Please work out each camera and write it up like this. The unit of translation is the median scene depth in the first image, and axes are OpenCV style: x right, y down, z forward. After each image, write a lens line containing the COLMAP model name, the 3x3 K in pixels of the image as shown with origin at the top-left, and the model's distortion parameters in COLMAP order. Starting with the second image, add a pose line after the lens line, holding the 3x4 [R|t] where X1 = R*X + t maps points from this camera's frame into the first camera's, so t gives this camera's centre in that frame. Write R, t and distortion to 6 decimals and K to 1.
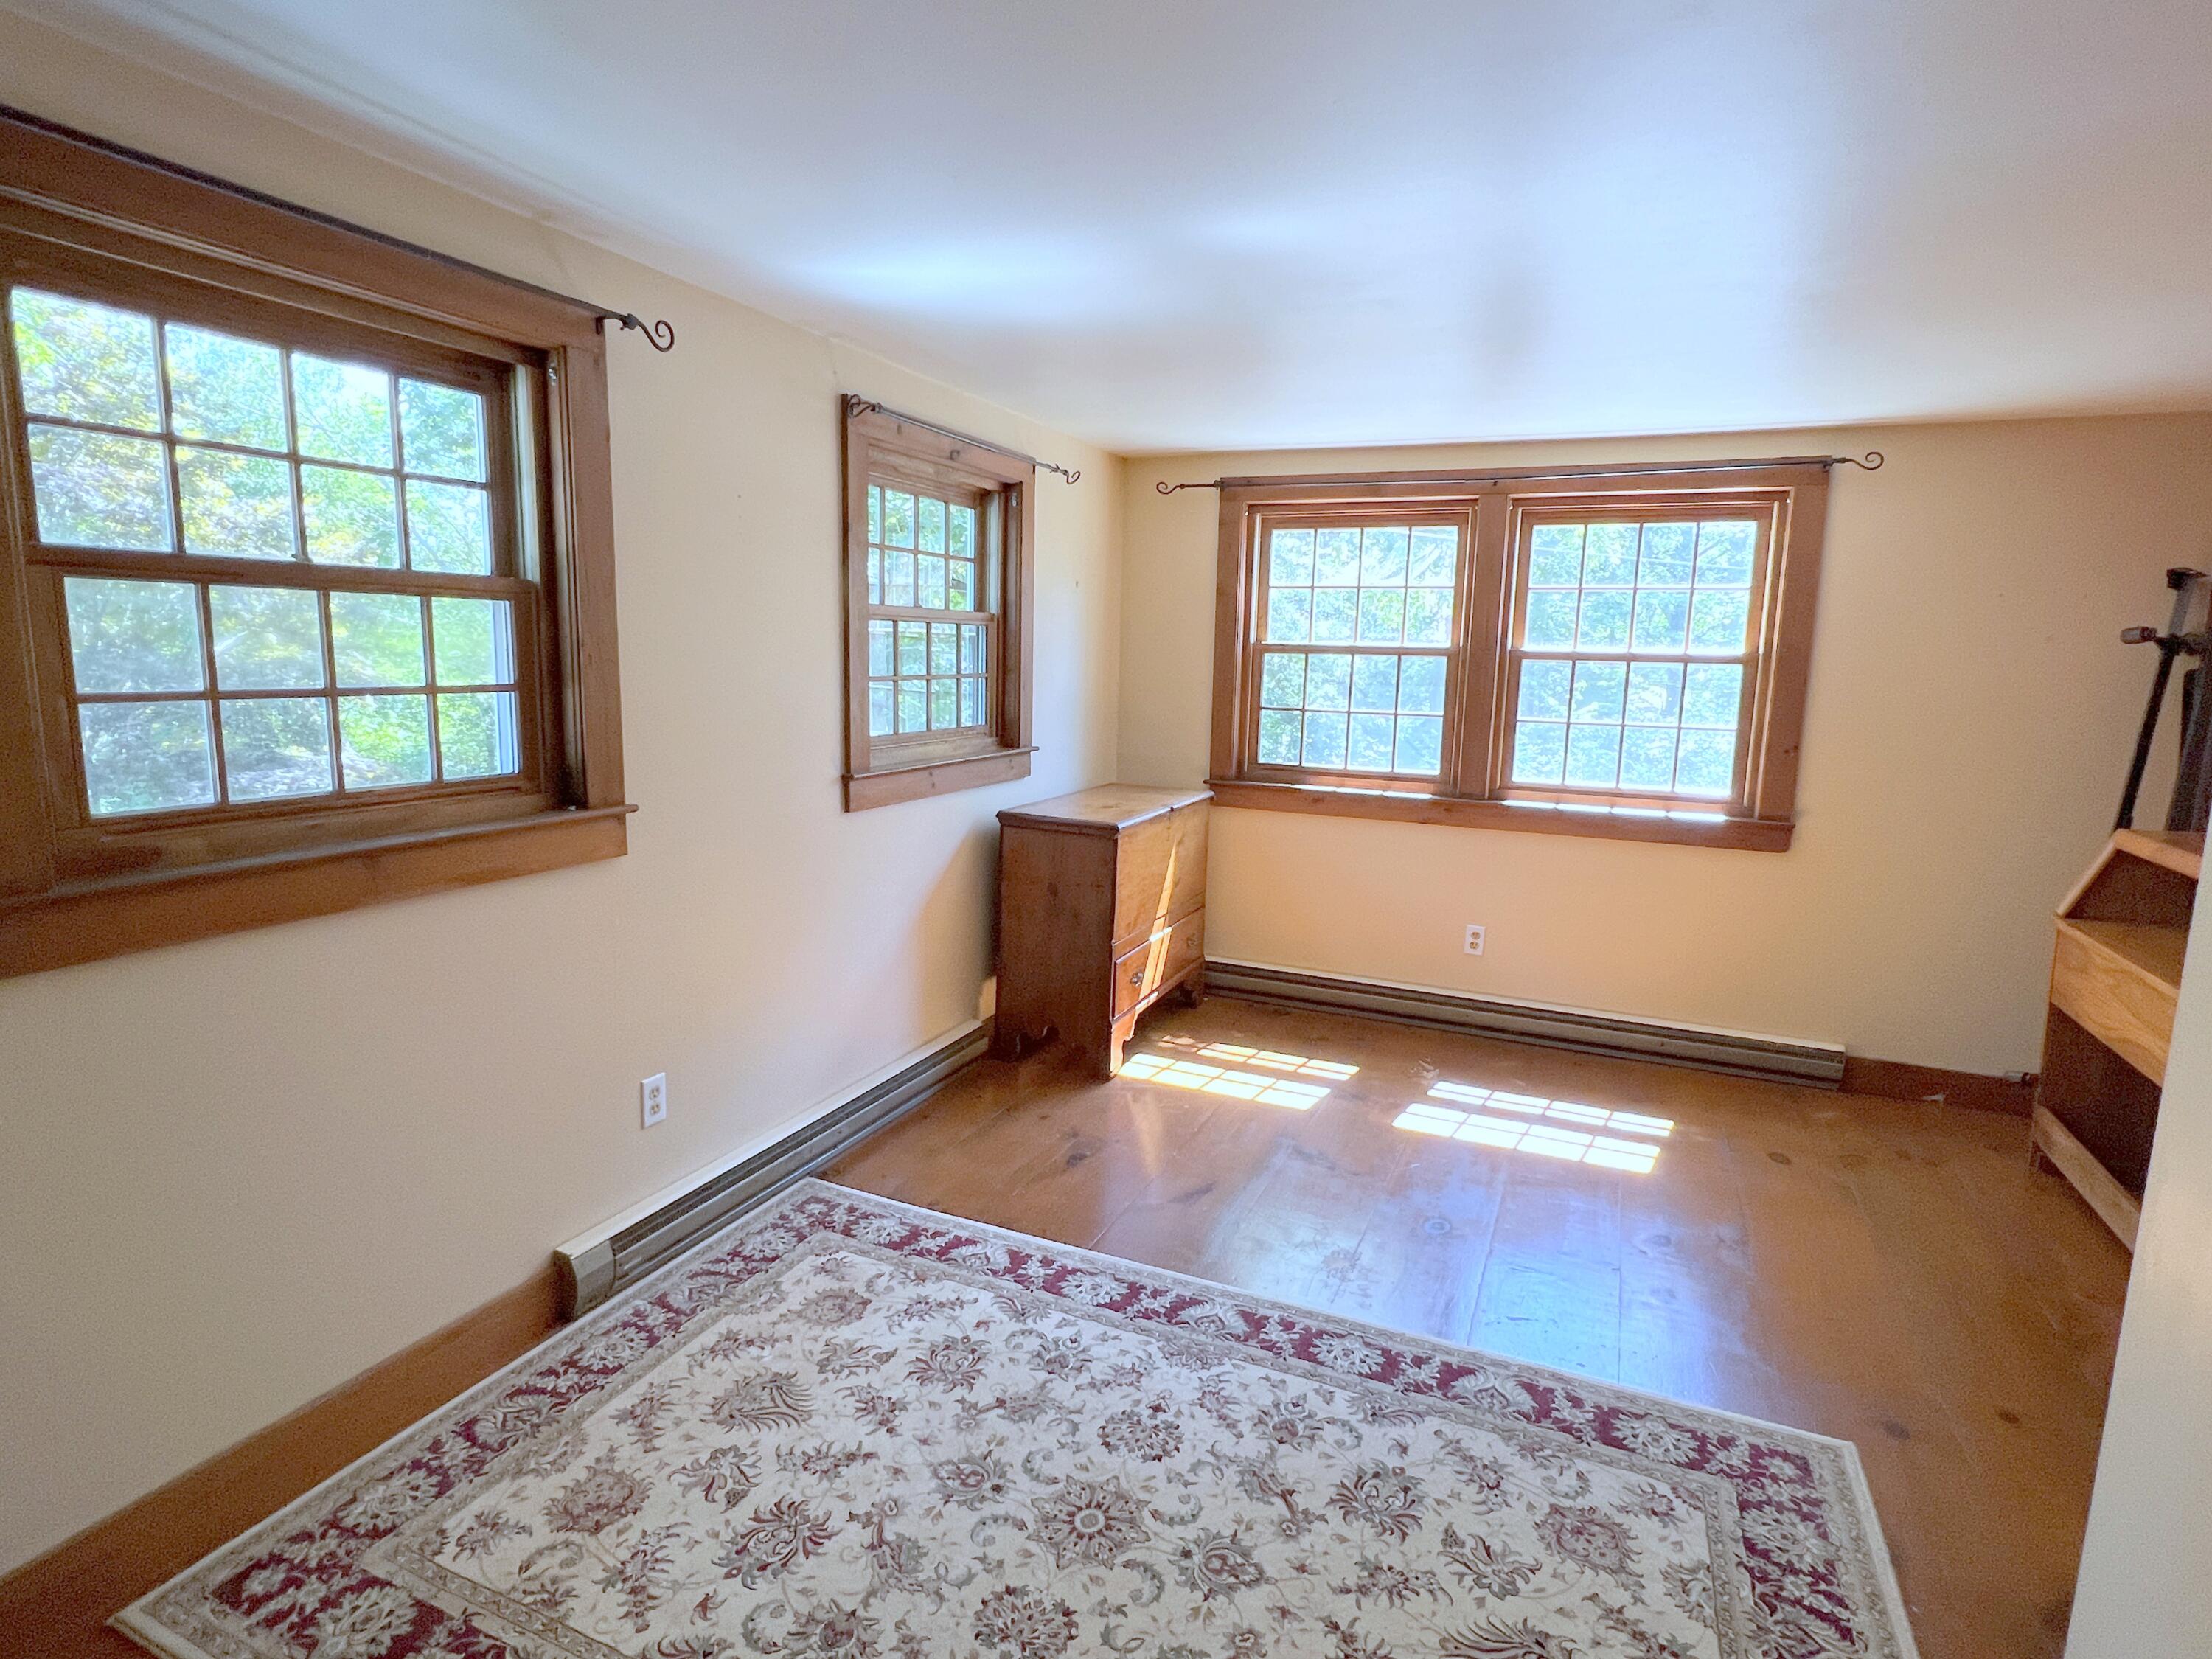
lens RADIAL K [[1150.4, 0, 1106.0], [0, 1150.4, 829.5], [0, 0, 1]] dist [-0.003030, -0.000576]
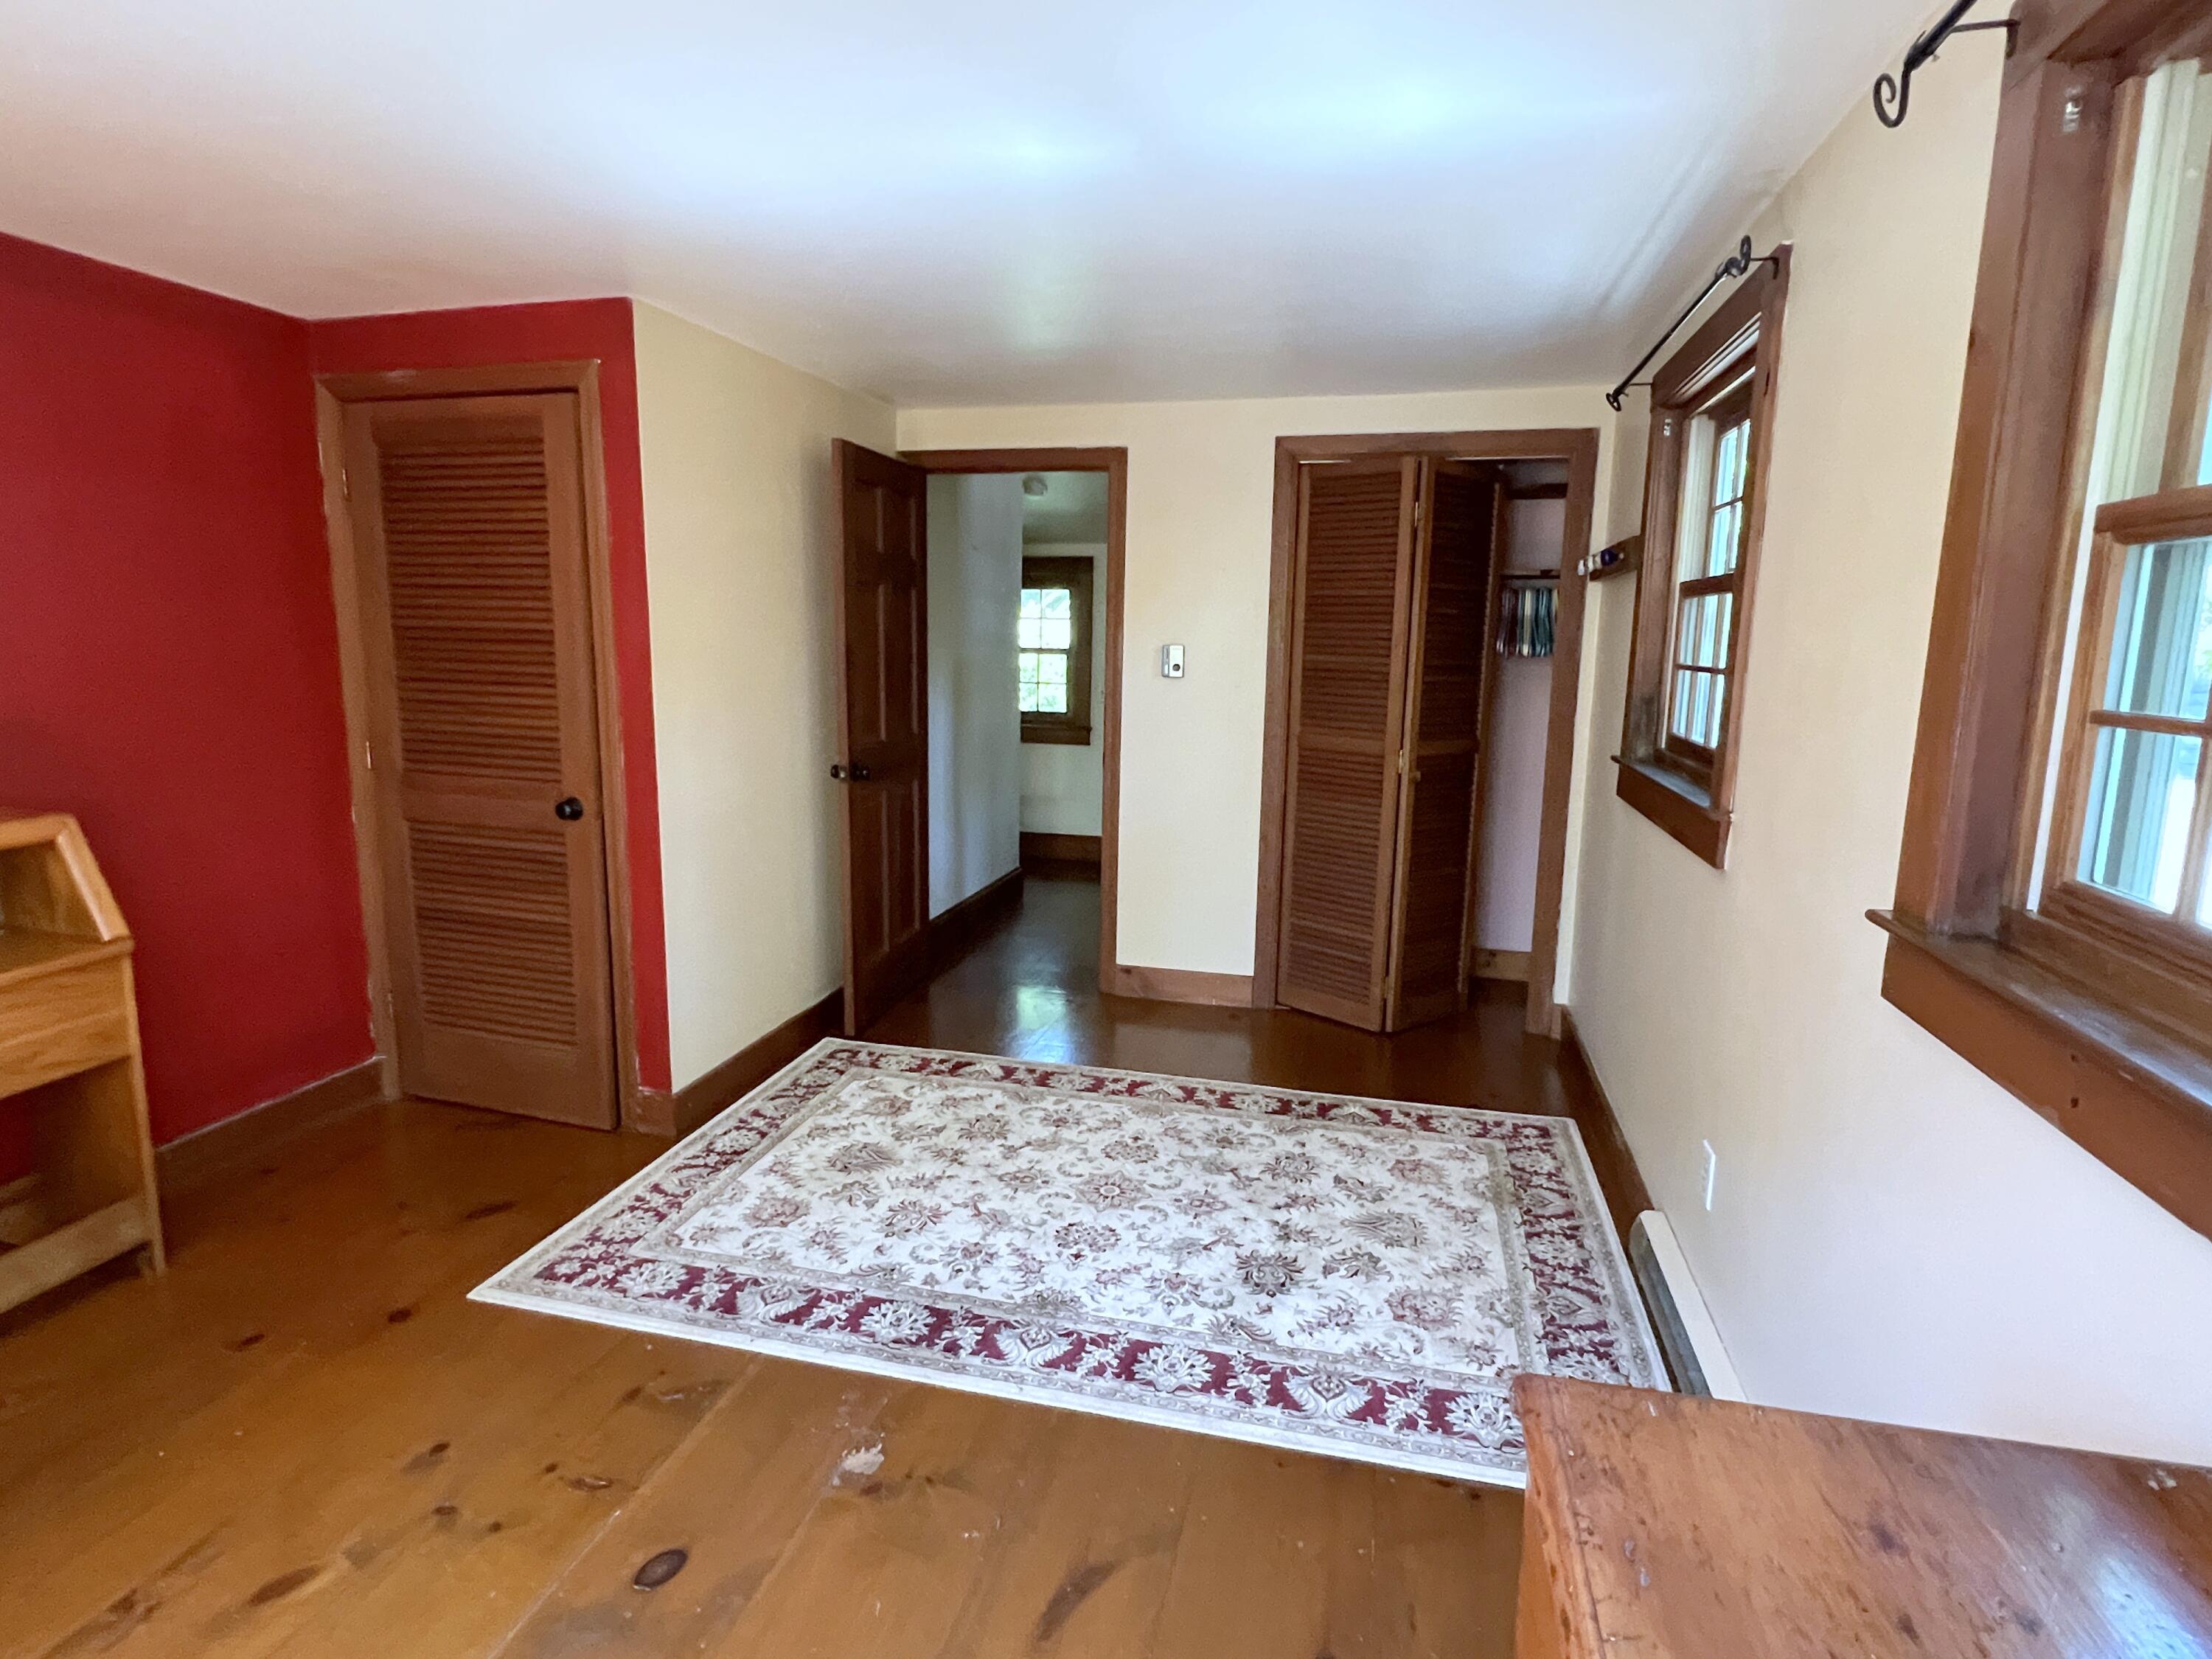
lens RADIAL K [[1150.4, 0, 1106.0], [0, 1150.4, 829.5], [0, 0, 1]] dist [-0.003030, -0.000576]
pose [[-0.985310, -0.005688, -0.170680, 0.218611], [-0.059622, 0.948012, 0.312599, -0.284749], [0.160029, 0.318183, -0.934425, 1.951472]]
